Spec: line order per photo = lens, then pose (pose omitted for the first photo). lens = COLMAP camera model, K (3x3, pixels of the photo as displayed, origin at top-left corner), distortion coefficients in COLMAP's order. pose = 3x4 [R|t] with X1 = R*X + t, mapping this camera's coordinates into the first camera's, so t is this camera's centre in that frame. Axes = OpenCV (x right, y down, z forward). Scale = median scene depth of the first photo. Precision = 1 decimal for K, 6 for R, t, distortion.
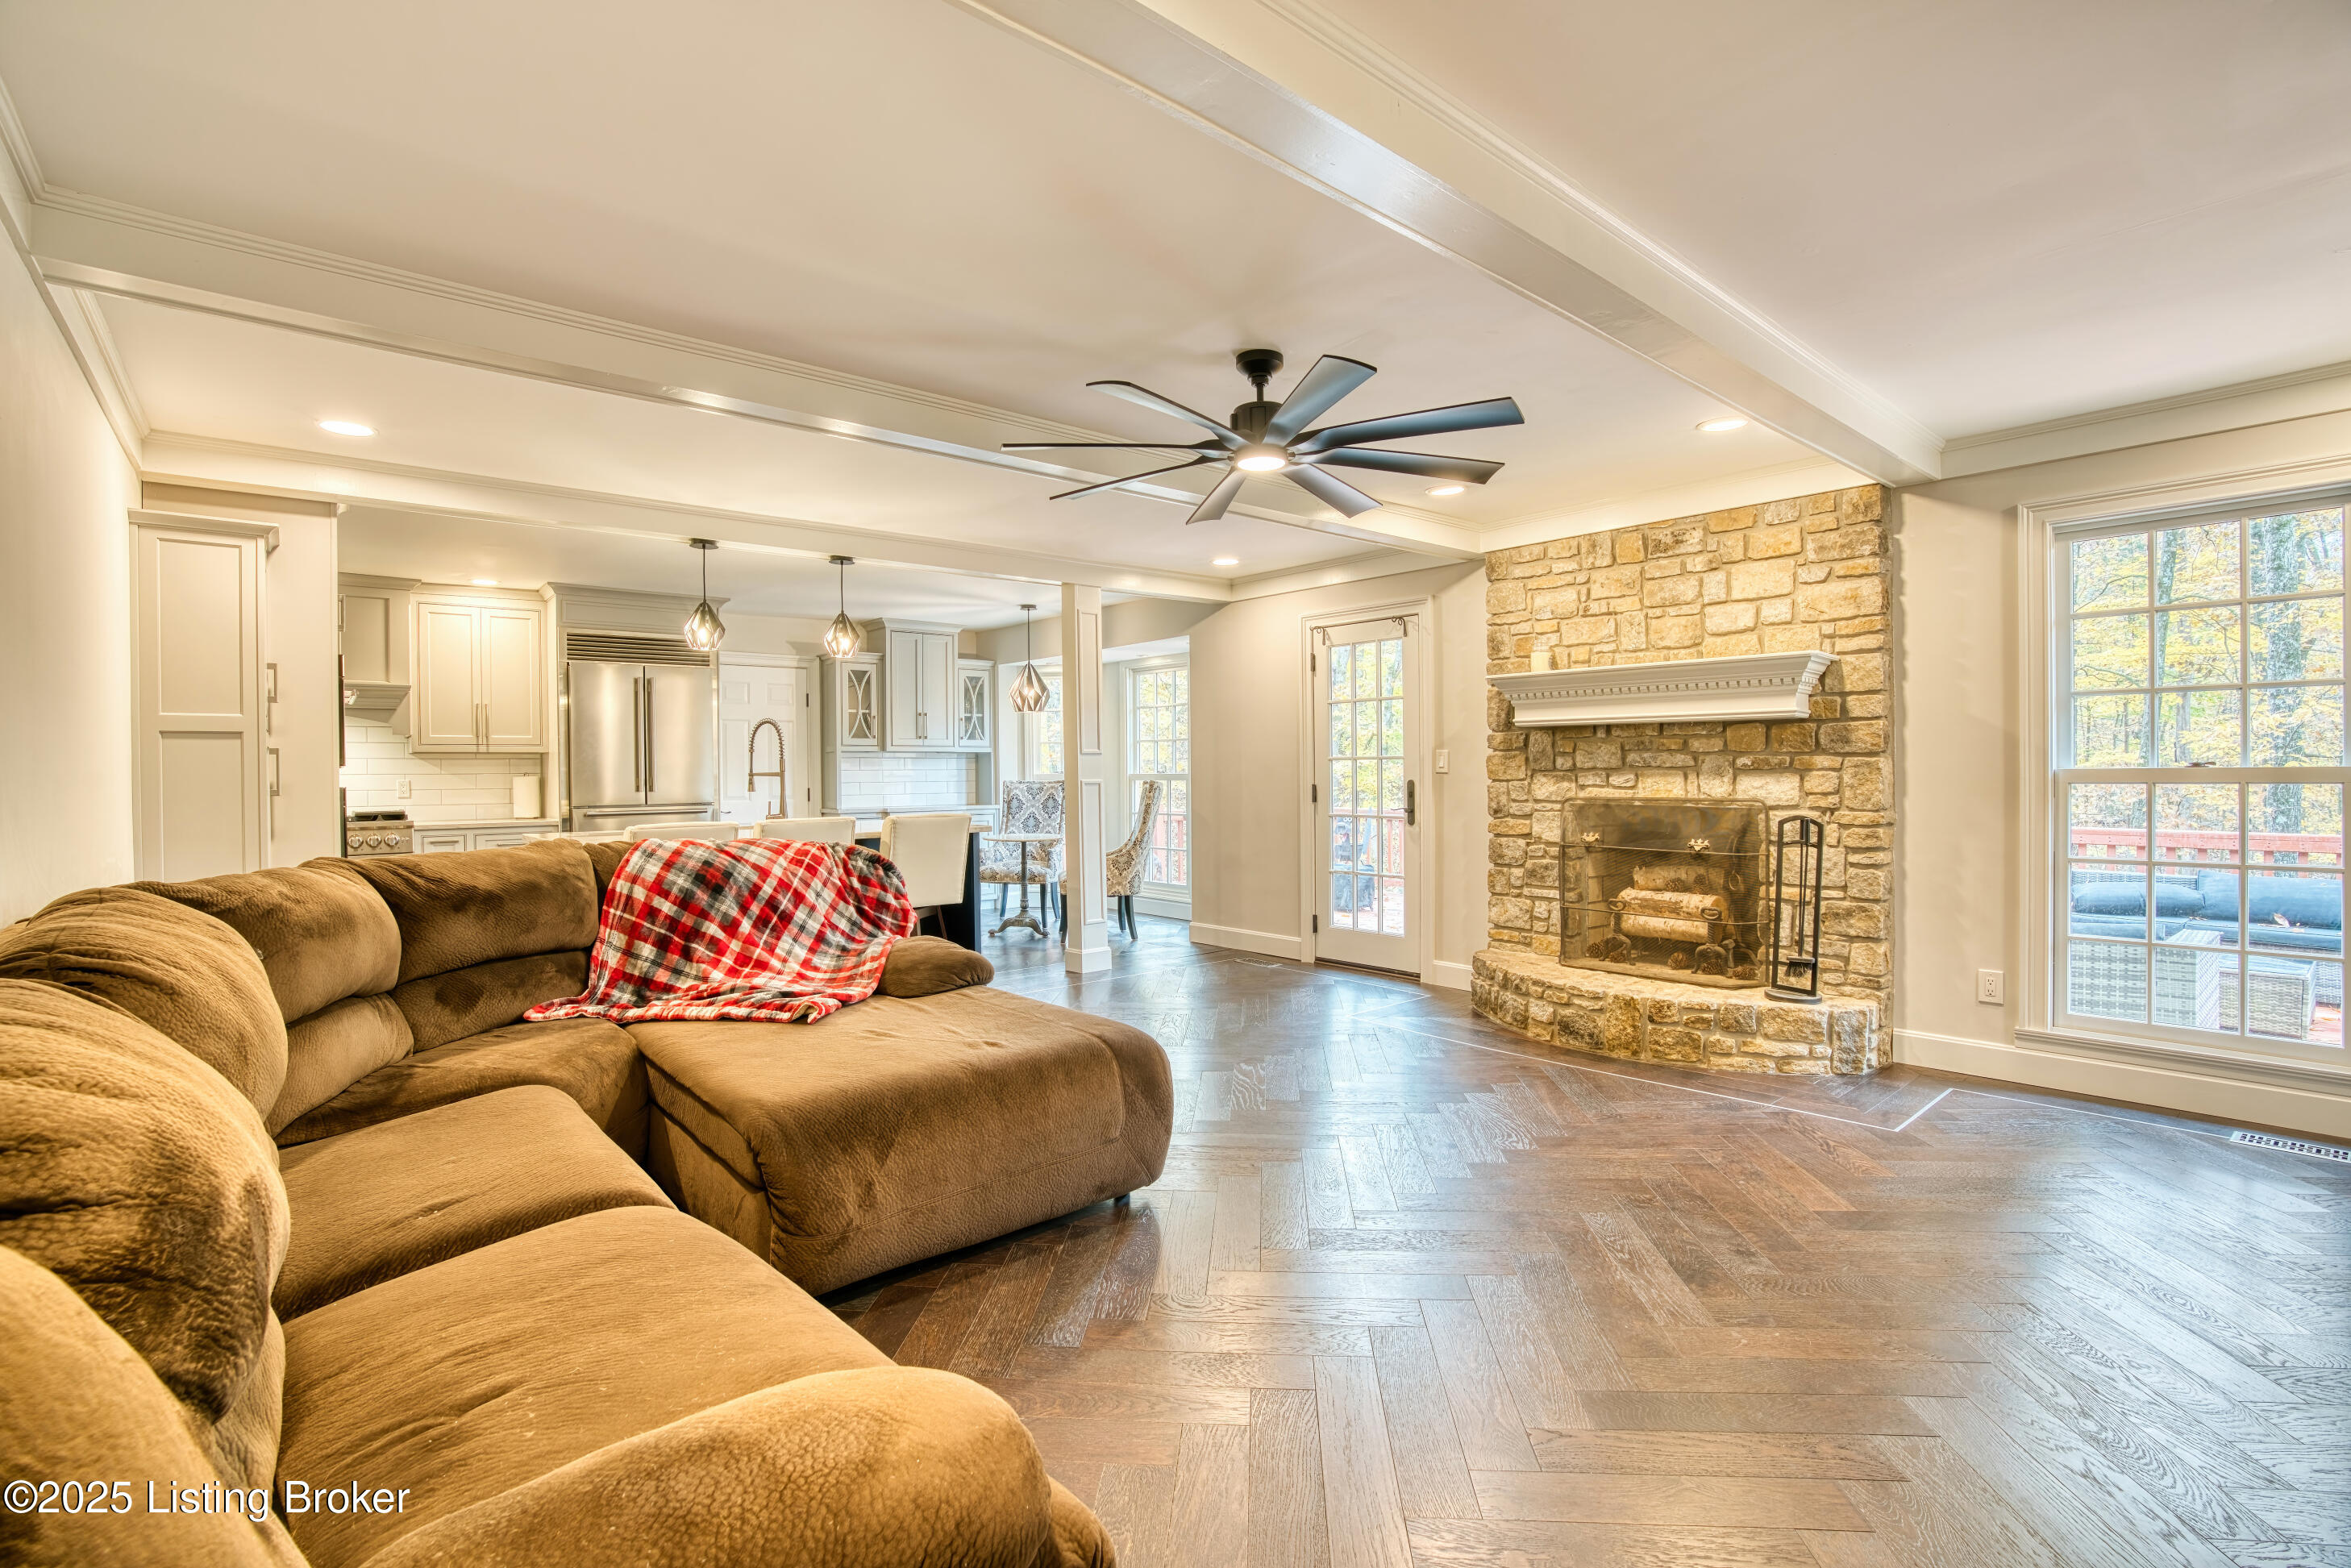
lens RADIAL K [[1076.6, 0, 1175.5], [0, 1076.6, 784.0], [0, 0, 1]] dist [-0.041134, 0.000406]
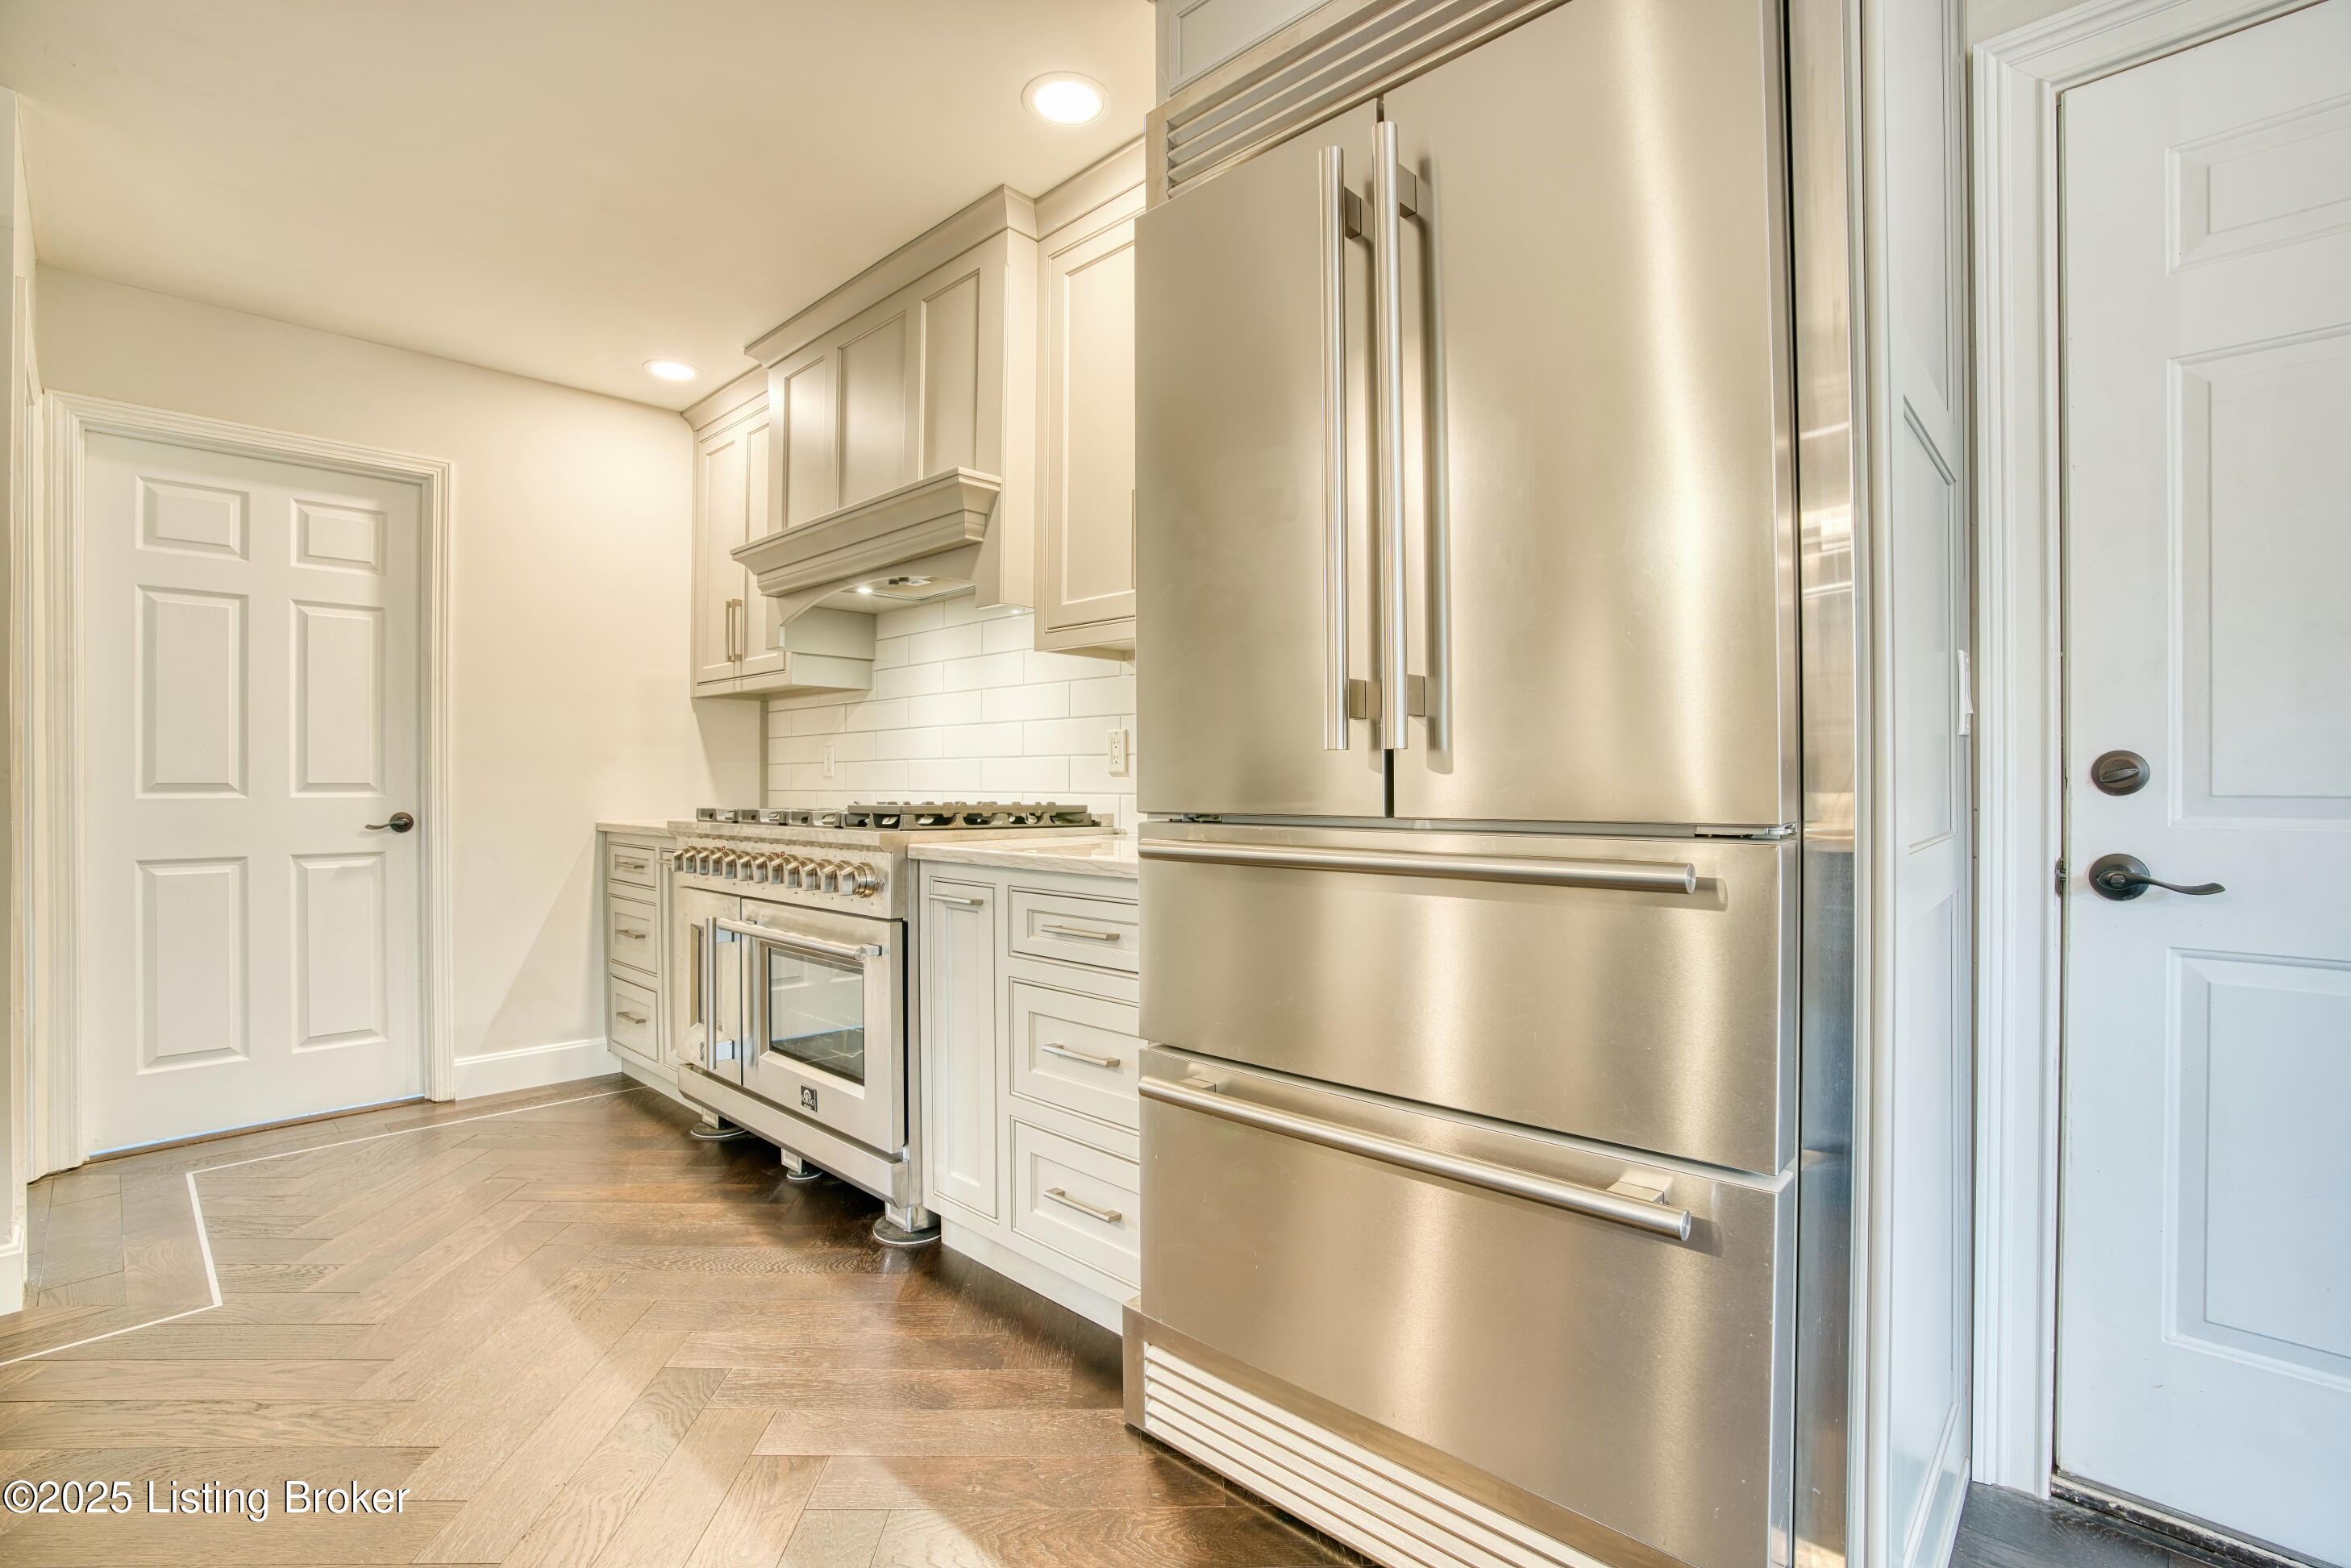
lens RADIAL K [[1076.6, 0, 1175.5], [0, 1076.6, 784.0], [0, 0, 1]] dist [-0.041134, 0.000406]
pose [[0.109371, 0.013172, -0.993914, -0.305374], [-0.011231, 0.999865, 0.012015, 0.011139], [0.993938, 0.009849, 0.109504, 0.931415]]
